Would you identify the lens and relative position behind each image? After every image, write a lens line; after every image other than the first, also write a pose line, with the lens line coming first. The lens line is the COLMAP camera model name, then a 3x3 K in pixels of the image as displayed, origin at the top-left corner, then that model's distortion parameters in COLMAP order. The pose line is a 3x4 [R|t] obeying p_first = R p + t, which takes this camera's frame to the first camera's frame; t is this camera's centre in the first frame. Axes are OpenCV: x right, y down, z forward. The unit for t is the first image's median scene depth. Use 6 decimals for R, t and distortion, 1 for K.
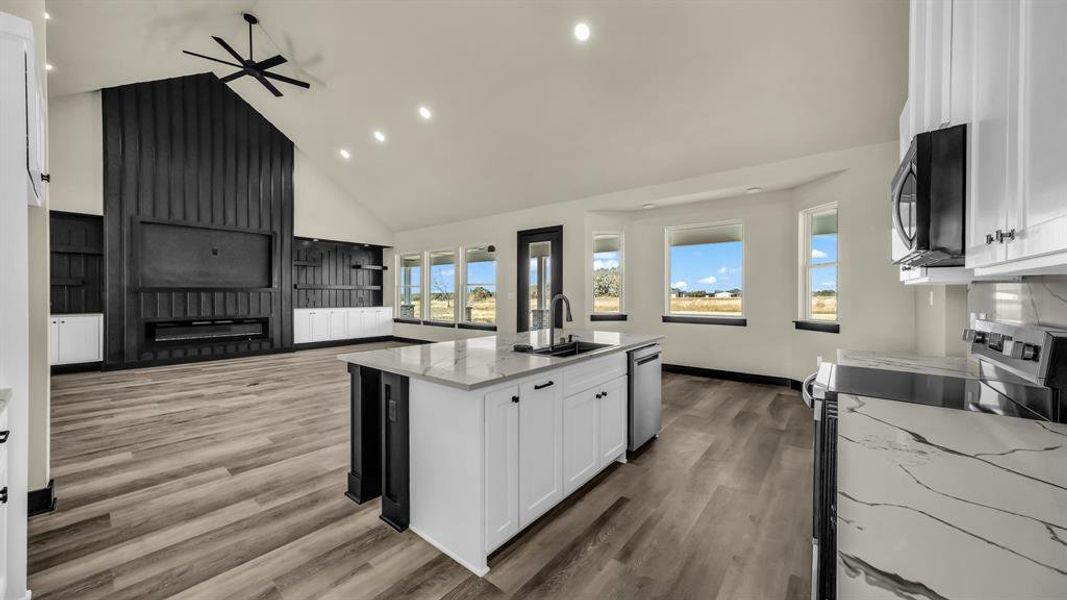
lens RADIAL K [[383.3, 0, 533.5], [0, 383.3, 300.0], [0, 0, 1]] dist [-0.000096, 0.000015]
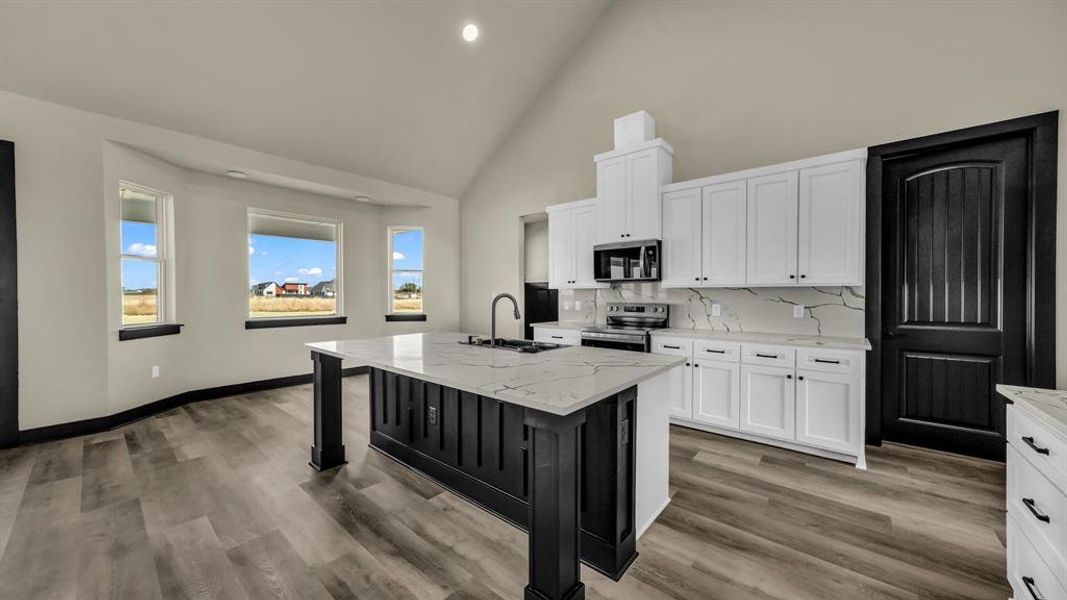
lens RADIAL K [[373.7, 0, 533.5], [0, 373.7, 300.0], [0, 0, 1]] dist [-0.000897, -0.000058]
pose [[0.010374, -0.013979, 0.999848, -0.572522], [0.011388, 0.999839, 0.013861, -0.005742], [-0.999881, 0.011243, 0.010531, 0.573677]]
